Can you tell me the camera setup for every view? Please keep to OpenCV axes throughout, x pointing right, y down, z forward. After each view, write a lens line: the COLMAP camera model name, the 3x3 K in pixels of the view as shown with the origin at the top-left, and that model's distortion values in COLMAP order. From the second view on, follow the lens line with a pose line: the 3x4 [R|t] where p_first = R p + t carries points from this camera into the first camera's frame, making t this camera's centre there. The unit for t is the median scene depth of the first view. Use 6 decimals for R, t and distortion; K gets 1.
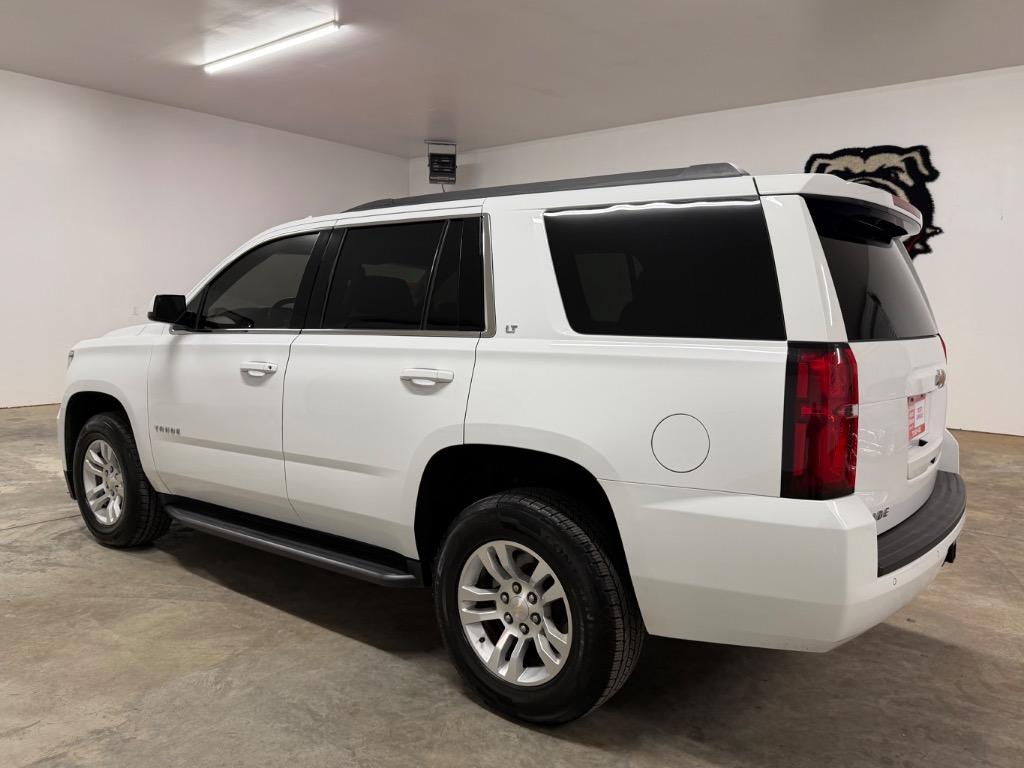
lens RADIAL K [[774.5, 0, 512.0], [0, 774.5, 384.0], [0, 0, 1]] dist [0.074265, -0.114841]
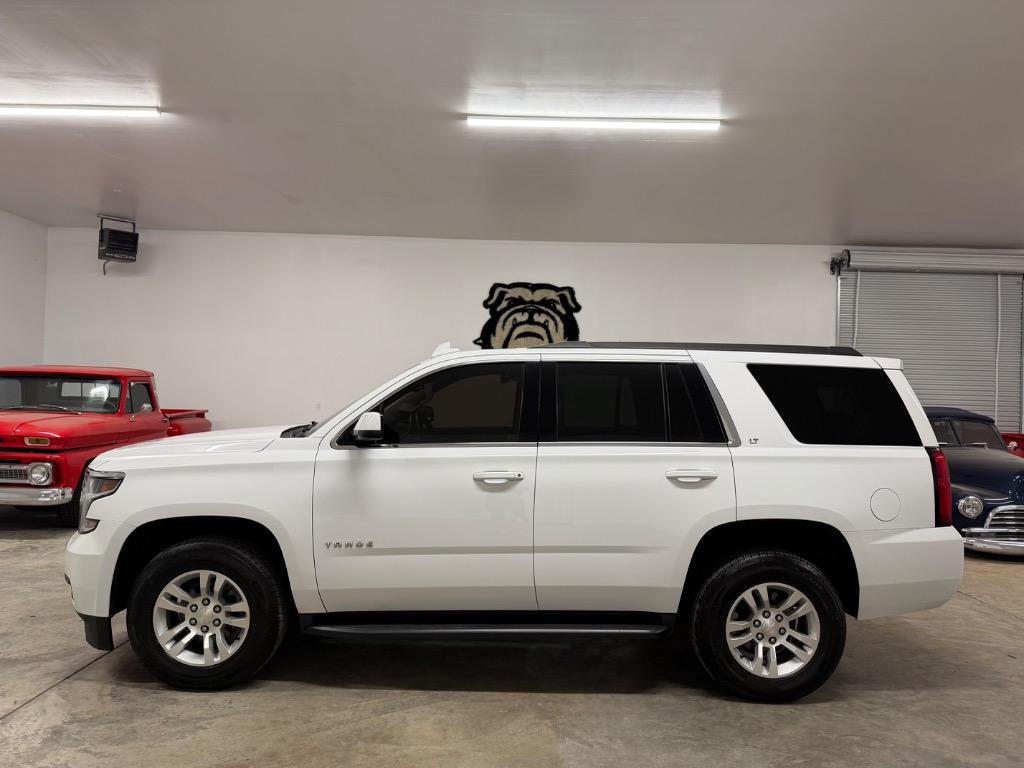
lens RADIAL K [[729.3, 0, 530.6], [0, 729.3, 382.2], [0, 0, 1]] dist [0.172519, -0.349615]
pose [[0.775235, 0.014268, 0.631511, -1.157221], [0.049746, 0.995261, -0.083554, -0.079224], [-0.629711, 0.096190, 0.770852, 0.125320]]
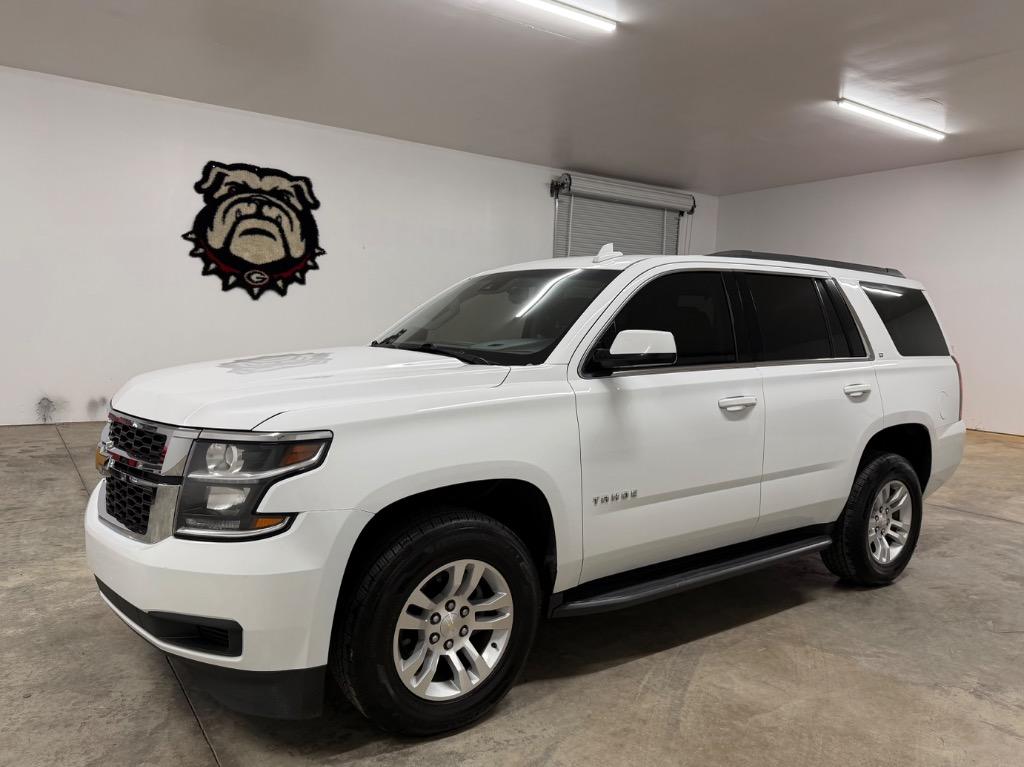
lens RADIAL K [[746.2, 0, 548.1], [0, 746.2, 384.5], [0, 0, 1]] dist [0.118103, -0.248311]
pose [[0.260324, -0.084421, 0.961824, -1.583246], [0.066833, 0.995356, 0.069275, -0.152437], [-0.963206, 0.046248, 0.264757, 1.147239]]
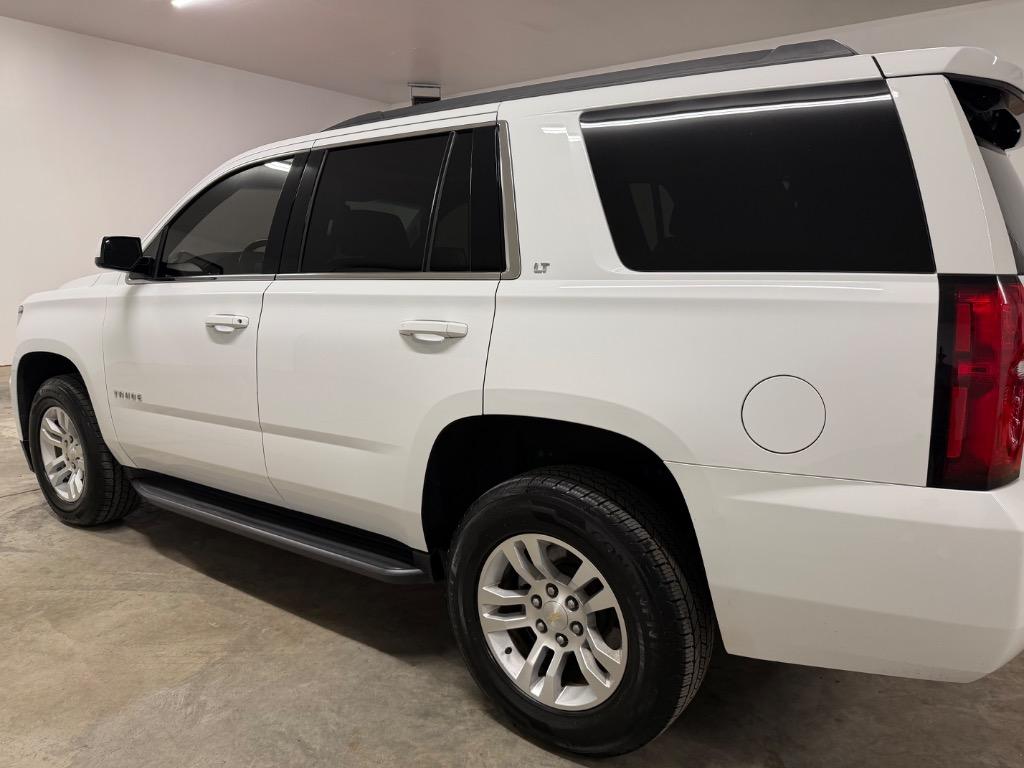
lens RADIAL K [[741.4, 0, 509.7], [0, 741.4, 389.2], [0, 0, 1]] dist [0.051447, -0.073537]
pose [[0.999691, -0.015615, 0.019331, -0.045333], [0.014173, 0.997262, 0.072584, -0.003199], [-0.020412, -0.072288, 0.997175, 0.224747]]
